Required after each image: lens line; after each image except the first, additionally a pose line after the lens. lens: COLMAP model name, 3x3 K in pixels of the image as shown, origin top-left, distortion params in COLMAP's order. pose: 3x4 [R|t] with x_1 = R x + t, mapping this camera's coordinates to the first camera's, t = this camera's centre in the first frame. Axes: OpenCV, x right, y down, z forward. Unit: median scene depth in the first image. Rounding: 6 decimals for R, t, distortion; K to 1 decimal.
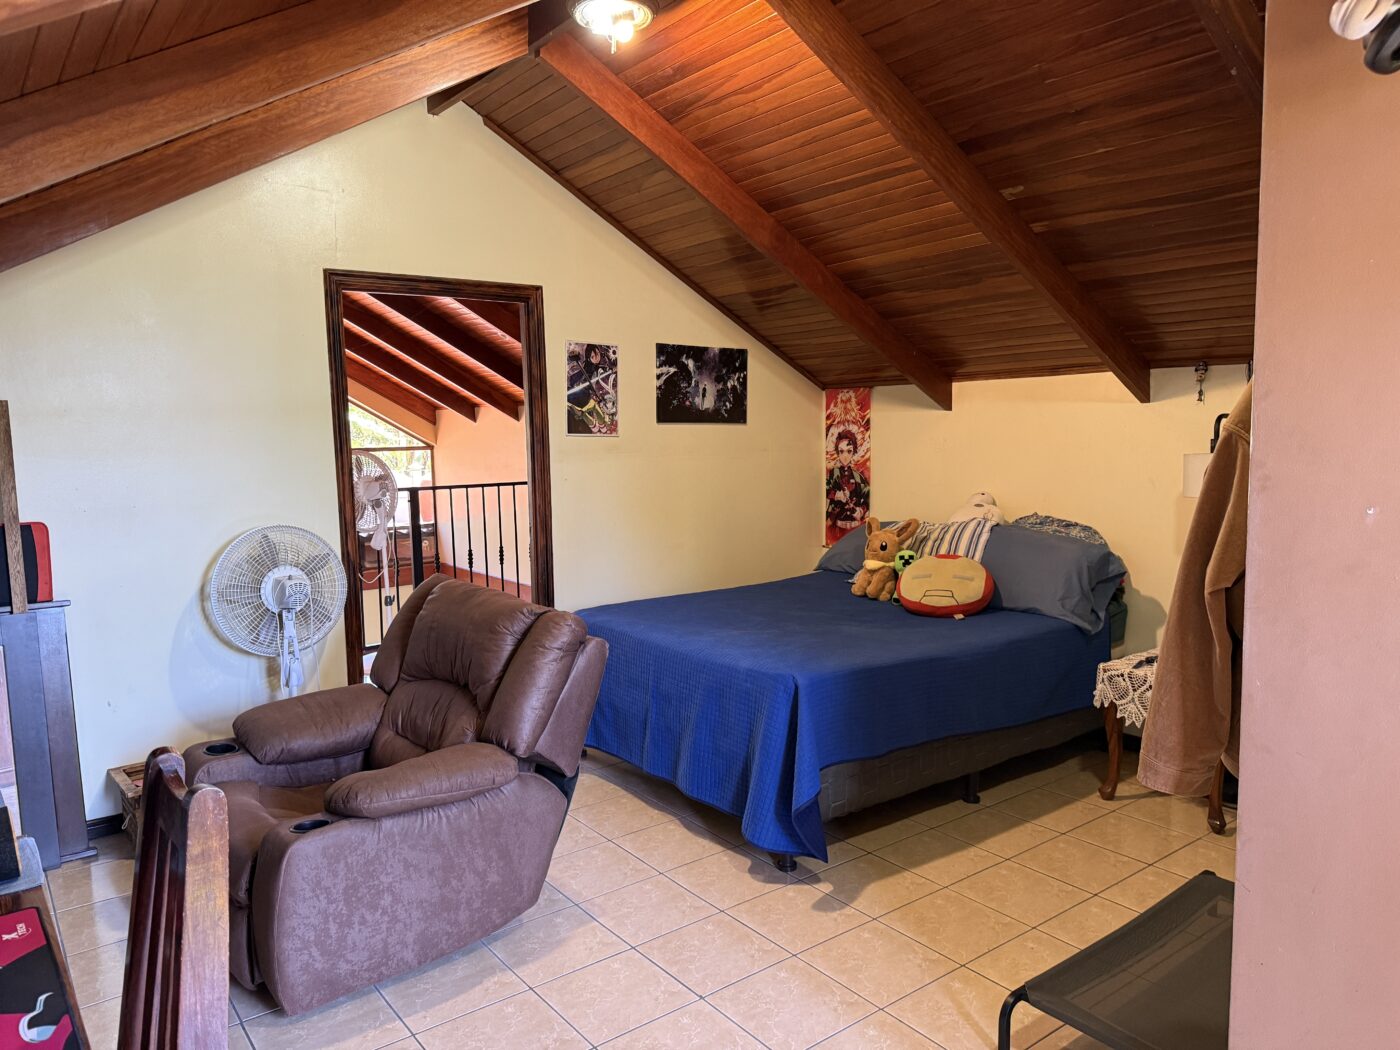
lens RADIAL K [[983.4, 0, 699.4], [0, 983.4, 526.4], [0, 0, 1]] dist [0.033194, -0.045968]
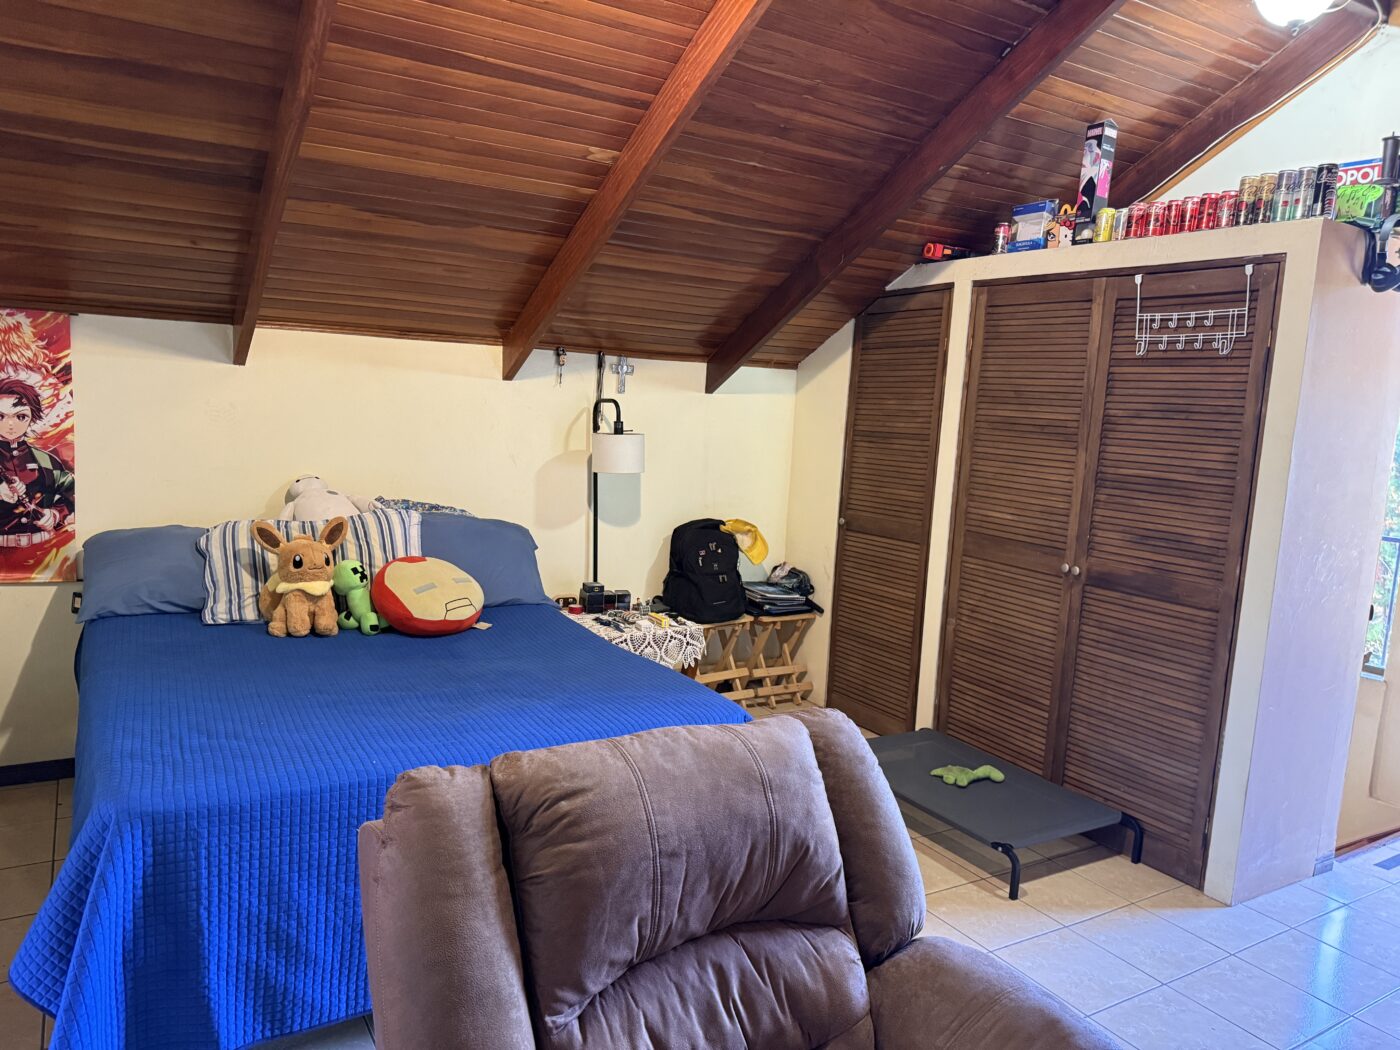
lens RADIAL K [[983.4, 0, 695.0], [0, 983.4, 527.5], [0, 0, 1]] dist [0.033194, -0.045968]
pose [[0.099793, -0.098441, 0.990127, -0.406805], [0.046241, 0.994478, 0.094213, -0.047439], [-0.993933, 0.036383, 0.103794, 0.543960]]
